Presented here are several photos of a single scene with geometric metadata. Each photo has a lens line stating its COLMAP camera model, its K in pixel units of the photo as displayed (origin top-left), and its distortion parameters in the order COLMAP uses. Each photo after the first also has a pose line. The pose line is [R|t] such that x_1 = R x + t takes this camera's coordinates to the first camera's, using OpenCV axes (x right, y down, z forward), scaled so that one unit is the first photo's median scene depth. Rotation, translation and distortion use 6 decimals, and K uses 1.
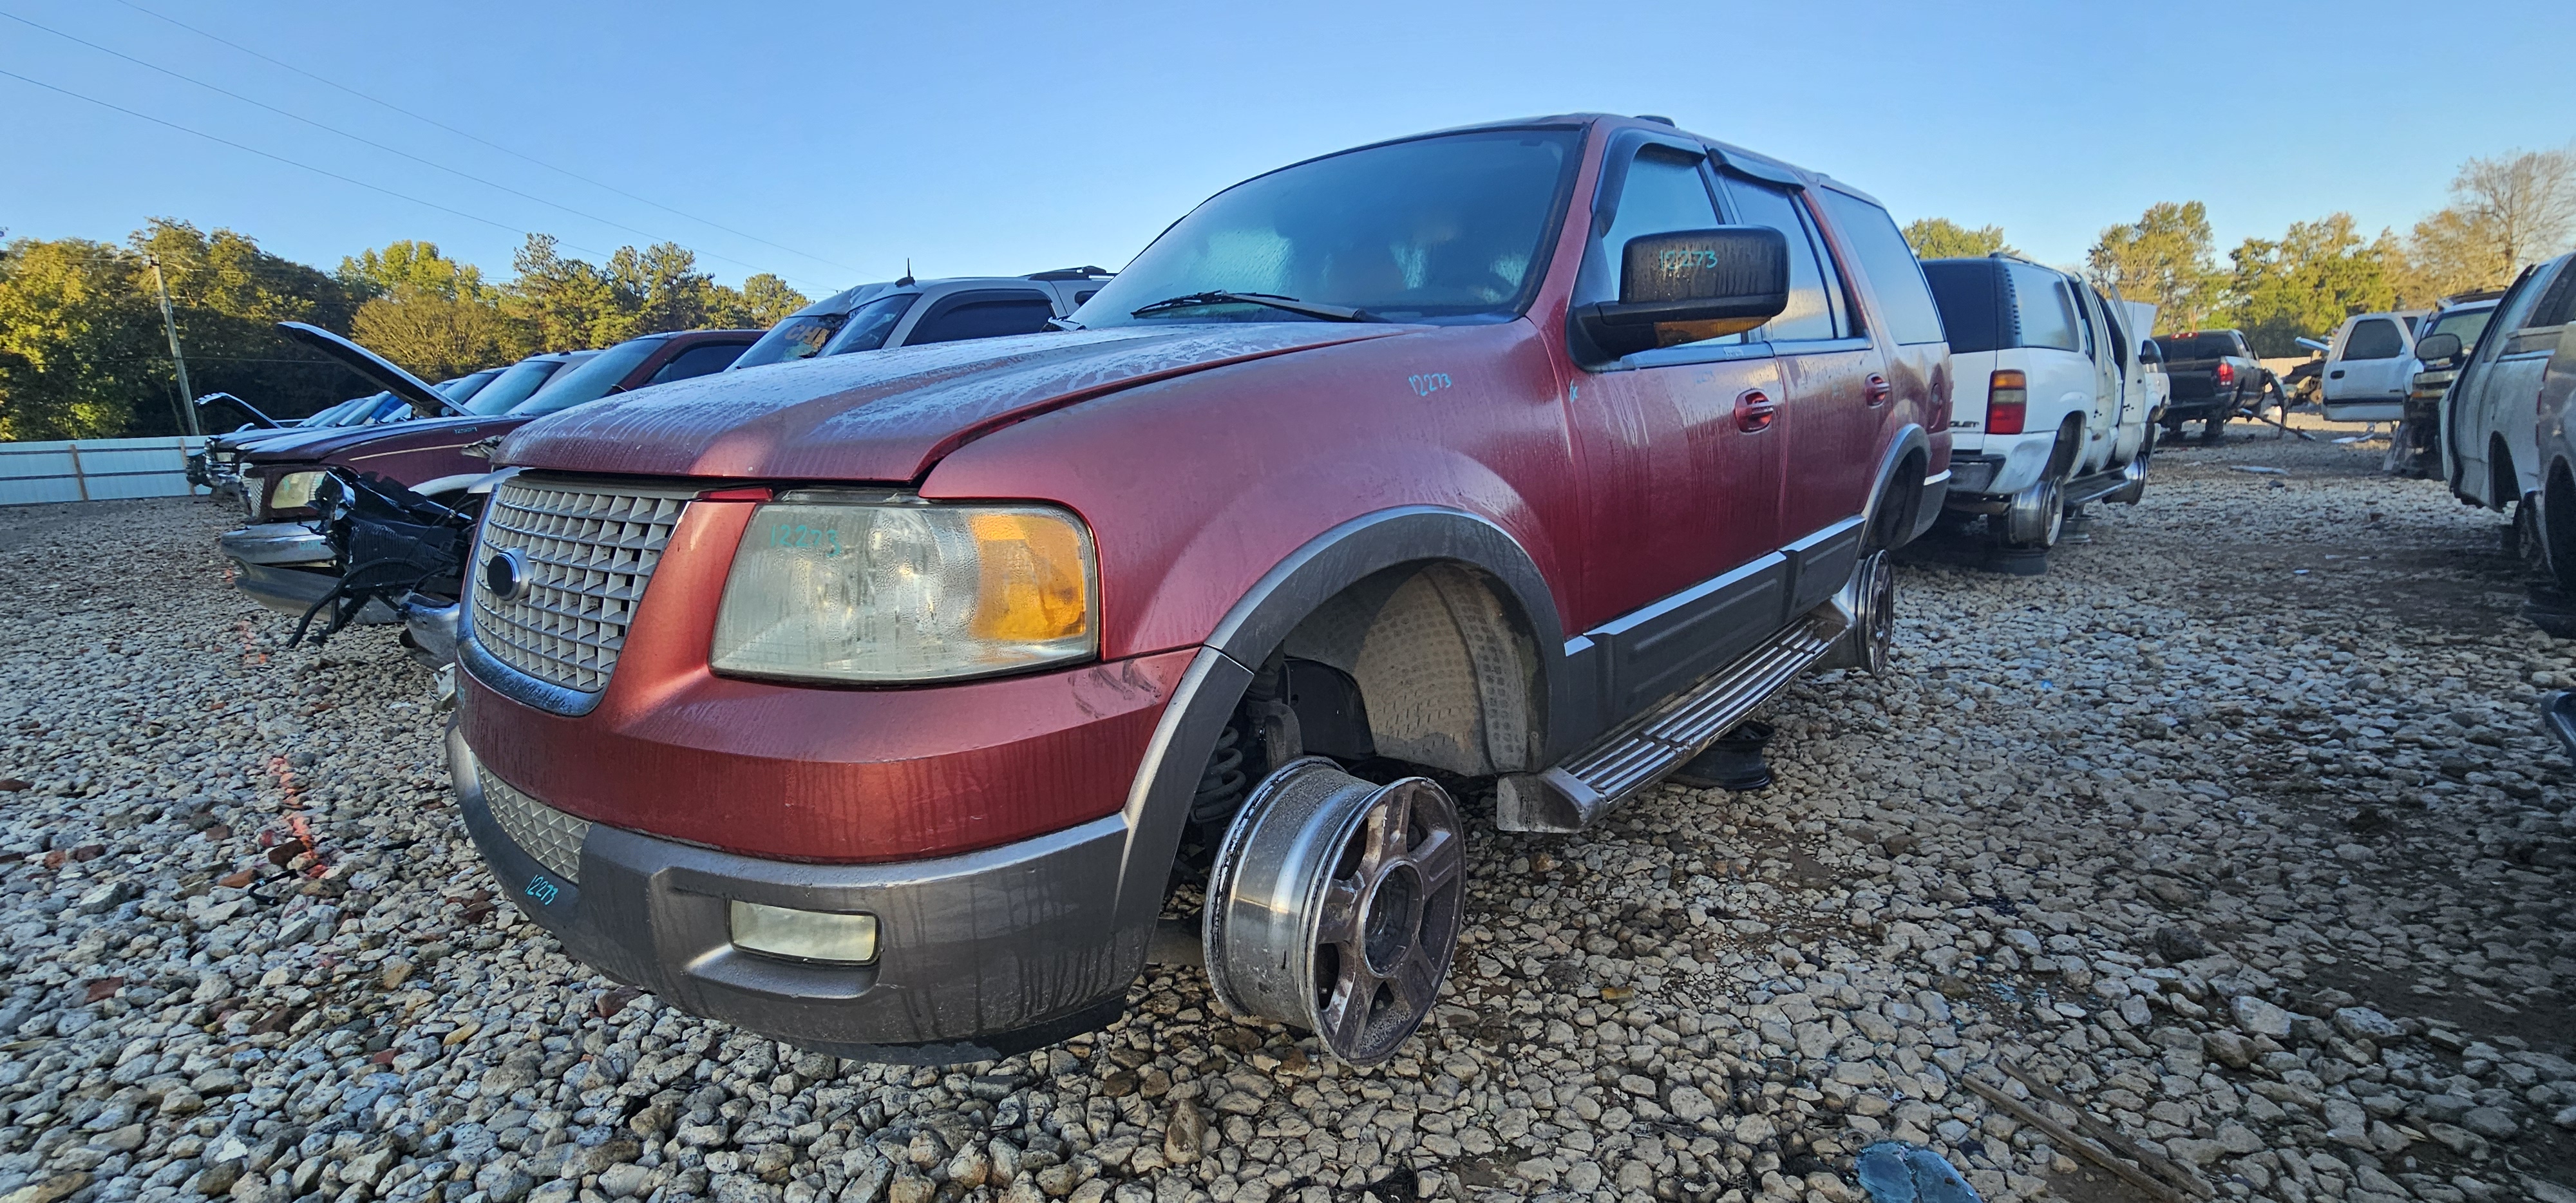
lens RADIAL K [[1060.1, 0, 1281.0], [0, 1060.1, 596.4], [0, 0, 1]] dist [0.000809, -0.000944]
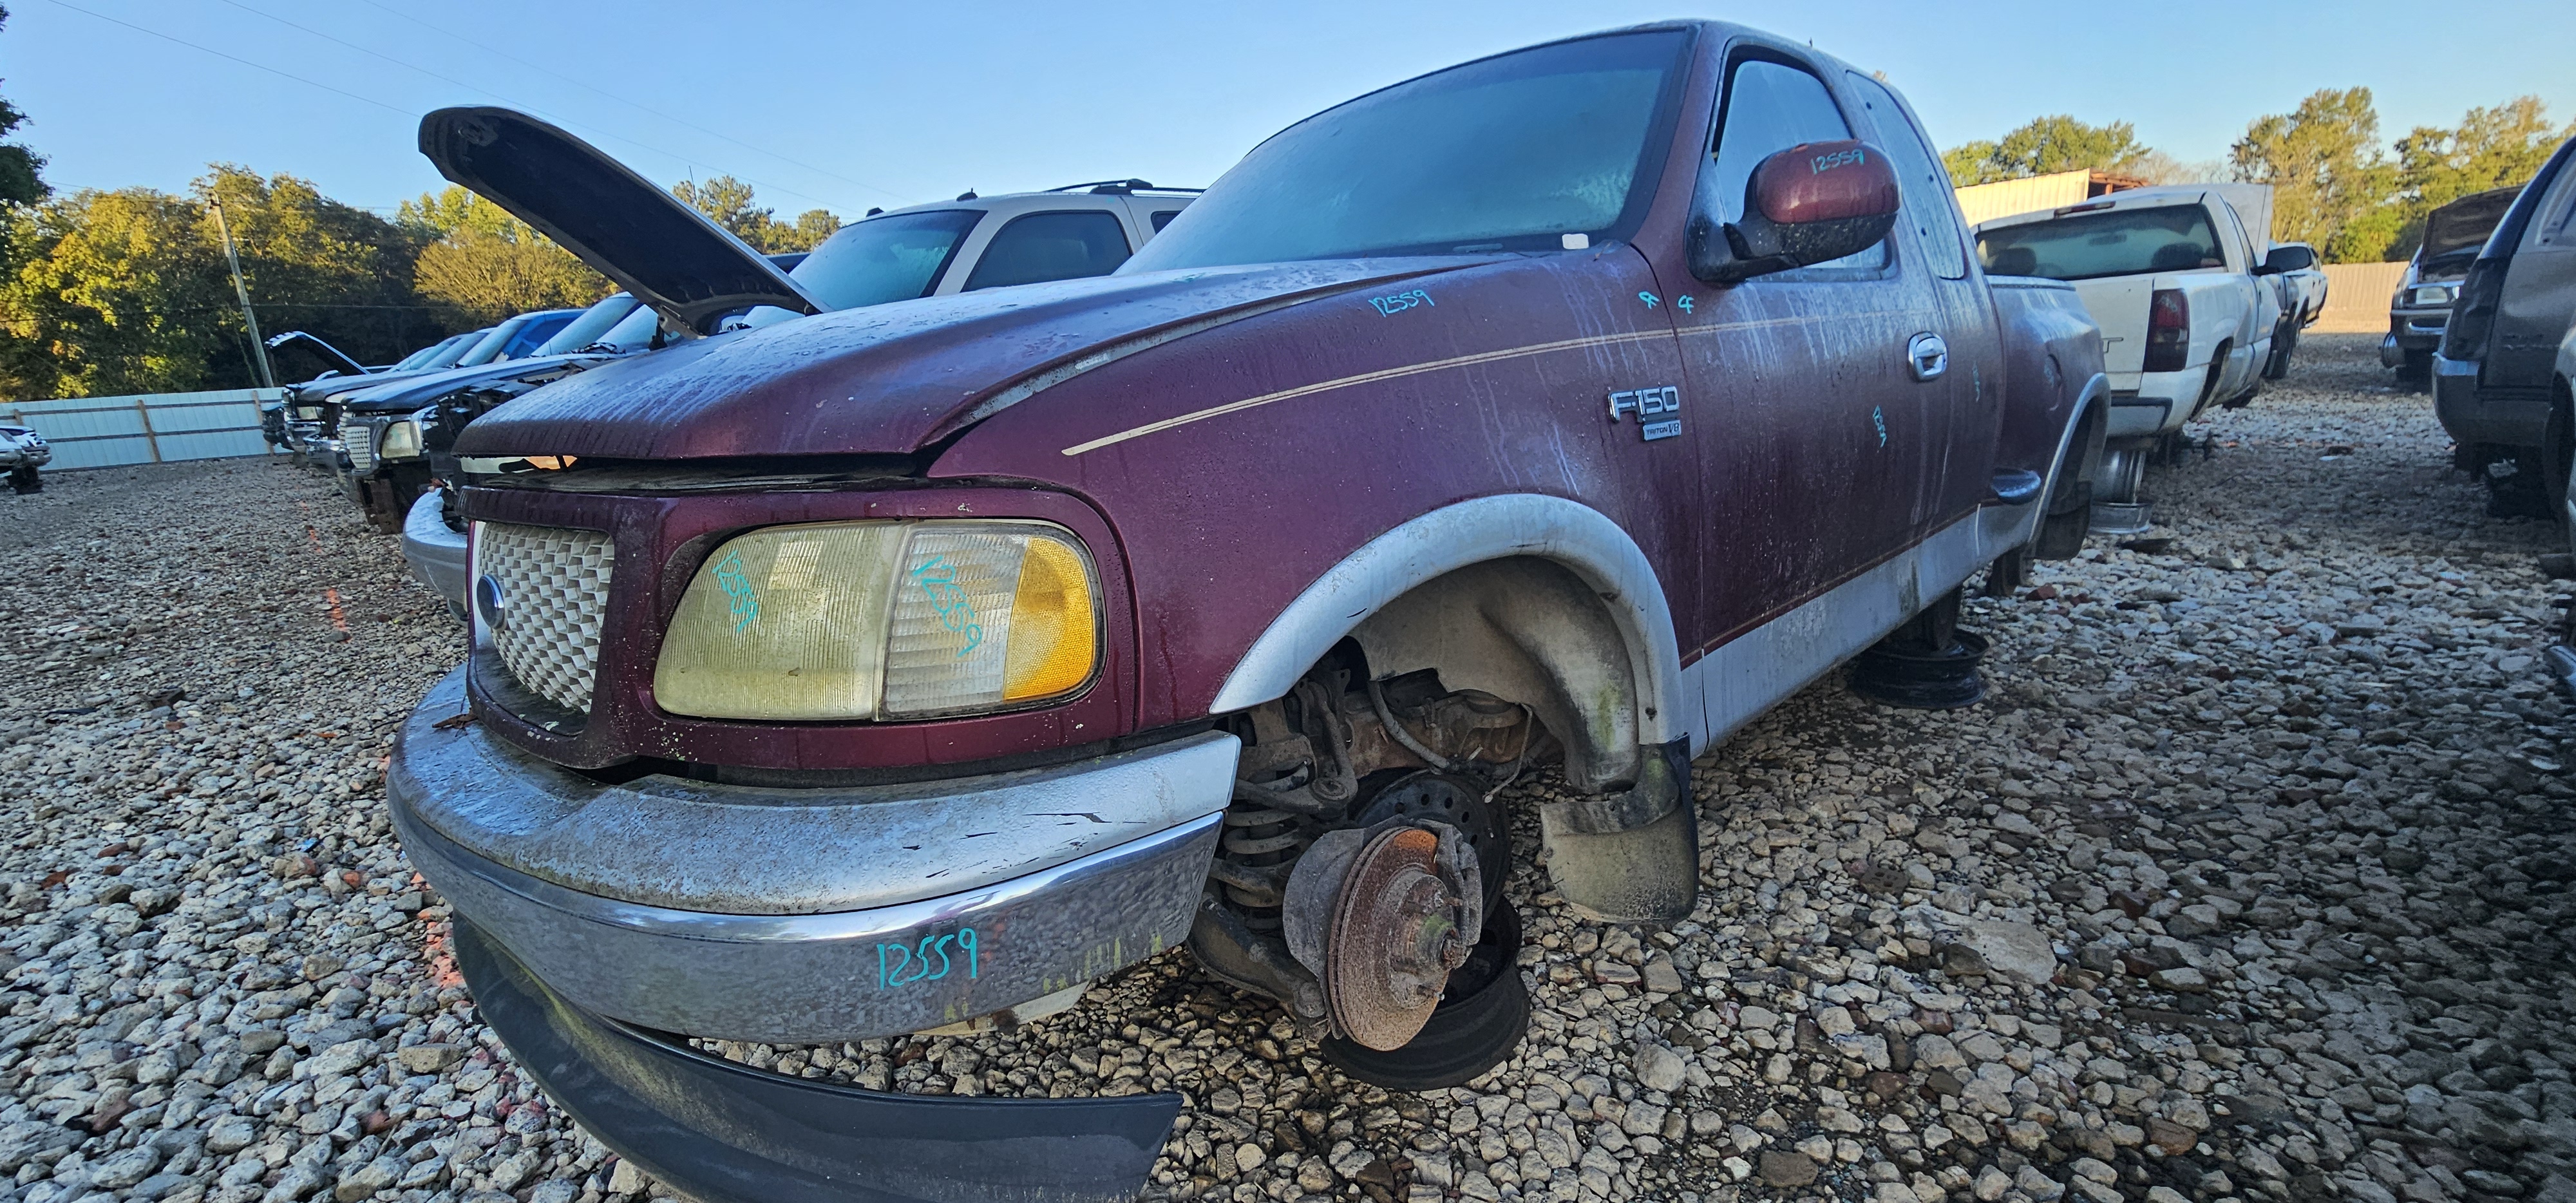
lens RADIAL K [[1062.1, 0, 1283.8], [0, 1062.1, 597.1], [0, 0, 1]] dist [-0.001151, -0.000612]
pose [[0.999085, -0.010899, -0.041345, -0.050812], [0.013437, 0.998011, 0.061593, -0.007032], [0.040592, -0.062092, 0.997245, 0.049720]]
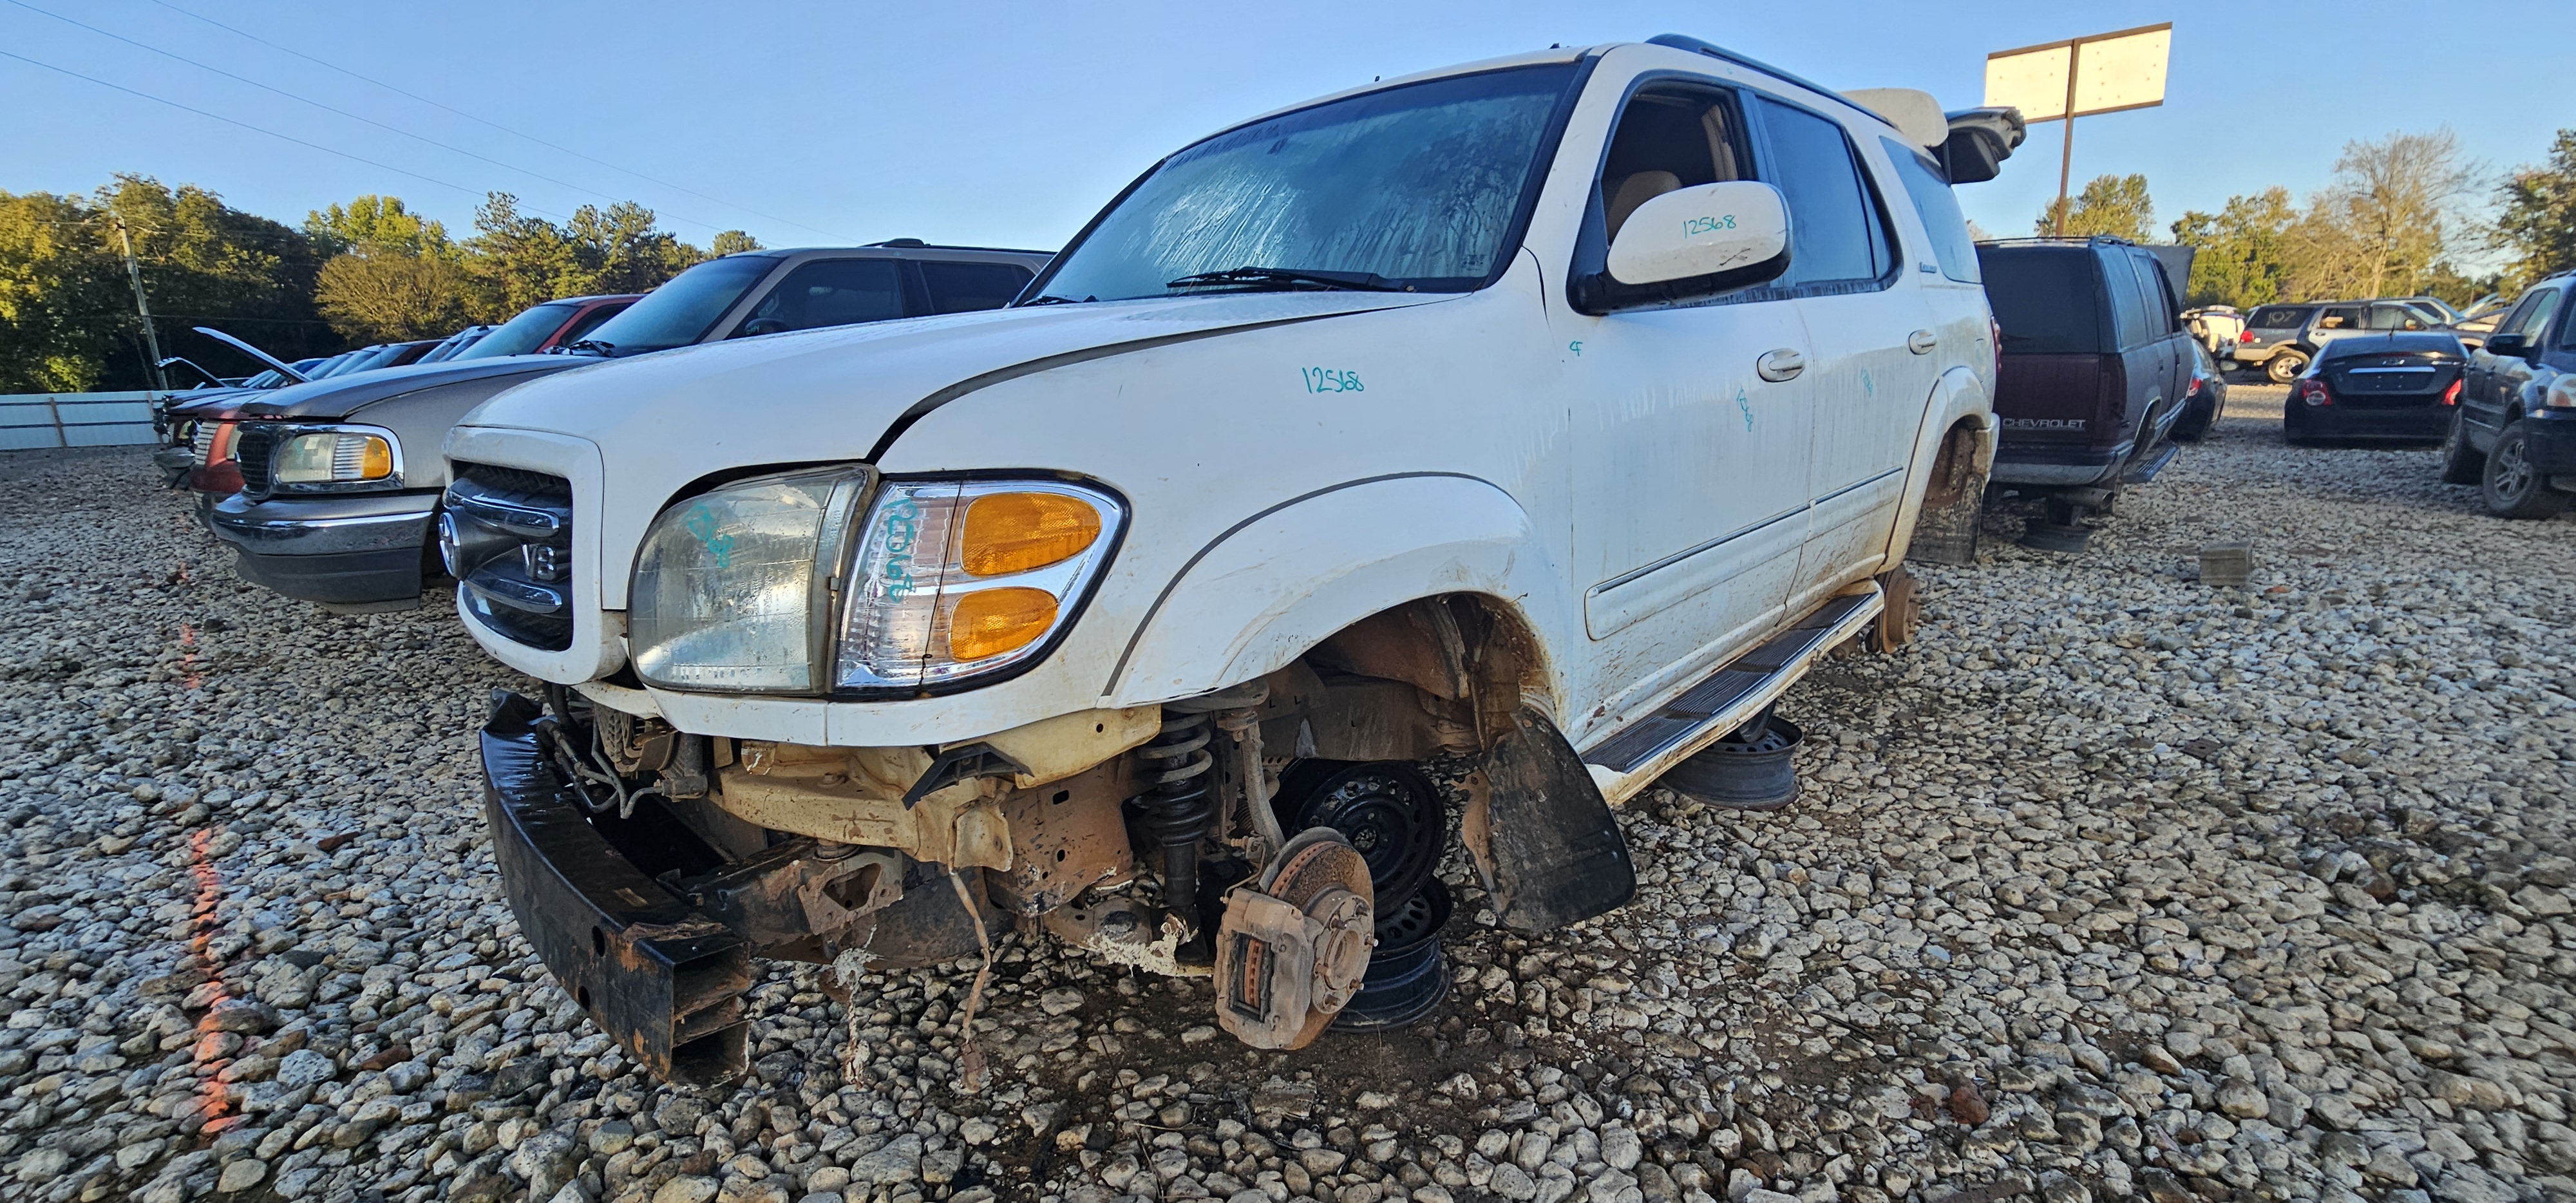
lens RADIAL K [[1064.1, 0, 1280.9], [0, 1064.1, 599.5], [0, 0, 1]] dist [0.000894, -0.000956]
pose [[0.999944, 0.007742, 0.007220, 0.062381], [-0.008008, 0.999262, 0.037568, 0.007215], [-0.006924, -0.037624, 0.999268, -0.057414]]
